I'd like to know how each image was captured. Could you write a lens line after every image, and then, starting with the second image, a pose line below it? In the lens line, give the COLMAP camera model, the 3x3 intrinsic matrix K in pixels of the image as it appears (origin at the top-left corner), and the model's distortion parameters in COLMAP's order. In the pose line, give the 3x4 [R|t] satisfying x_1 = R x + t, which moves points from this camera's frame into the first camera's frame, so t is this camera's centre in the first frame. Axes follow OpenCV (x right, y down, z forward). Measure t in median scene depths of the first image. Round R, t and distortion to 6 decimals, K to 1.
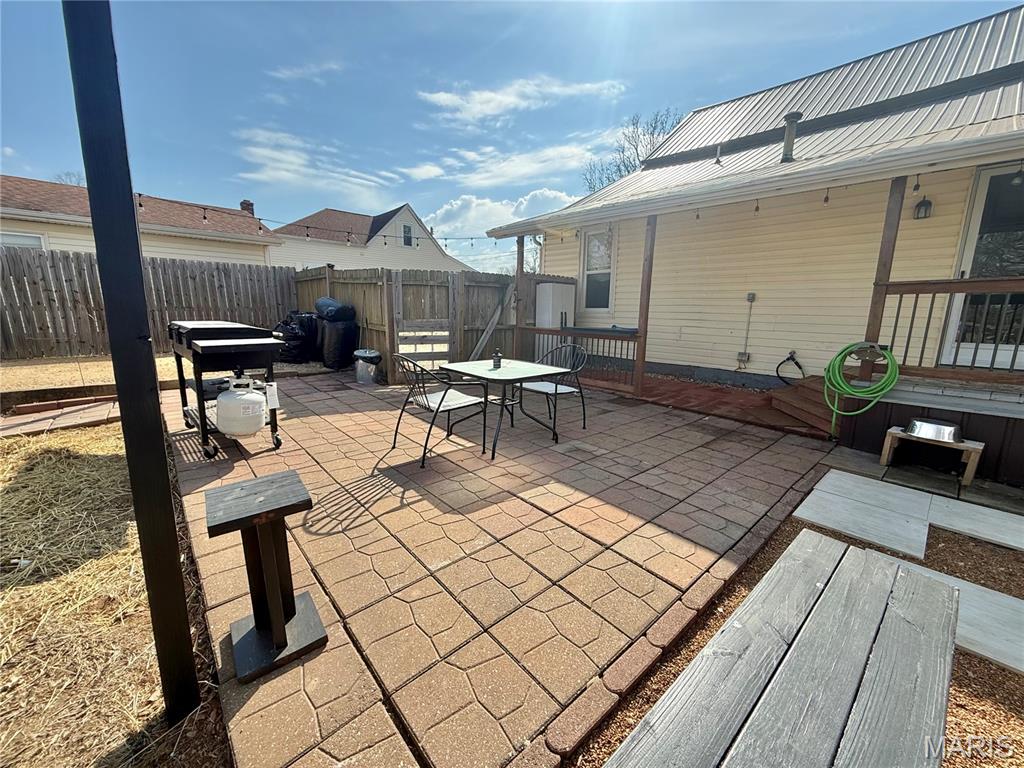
lens RADIAL K [[404.8, 0, 511.7], [0, 404.8, 389.0], [0, 0, 1]] dist [0.000169, -0.000002]
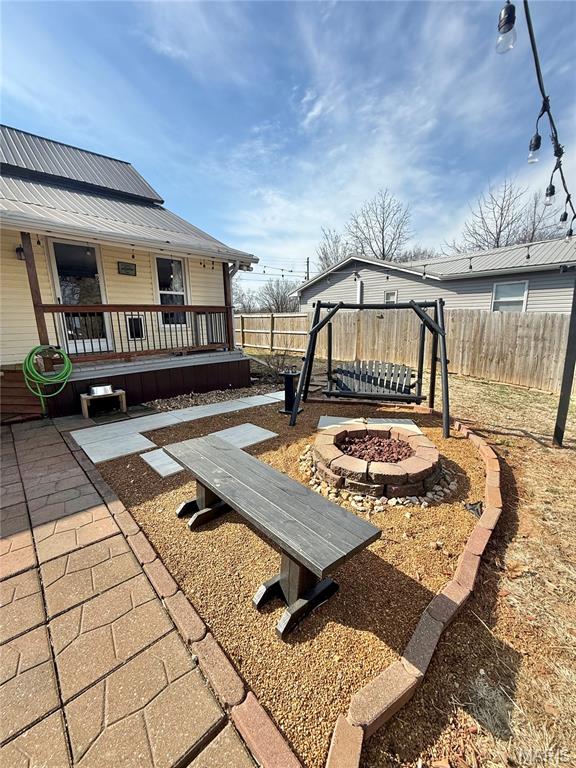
lens RADIAL K [[303.6, 0, 287.1], [0, 303.6, 381.6], [0, 0, 1]] dist [0.000169, -0.000002]
pose [[-0.029504, -0.217299, 0.975659, -0.287572], [0.204055, 0.954219, 0.218695, -0.060810], [-0.978515, 0.205540, 0.016188, 0.184773]]
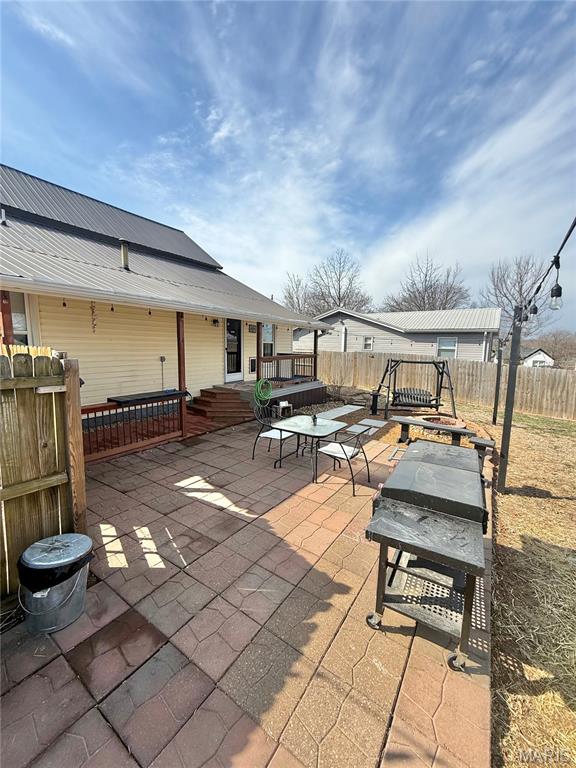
lens RADIAL K [[303.6, 0, 289.5], [0, 303.6, 381.2], [0, 0, 1]] dist [0.000169, -0.000002]
pose [[-0.247849, -0.139906, 0.958644, -1.340778], [0.159897, 0.970040, 0.182909, -0.534074], [-0.955512, 0.198618, -0.218052, 1.522160]]
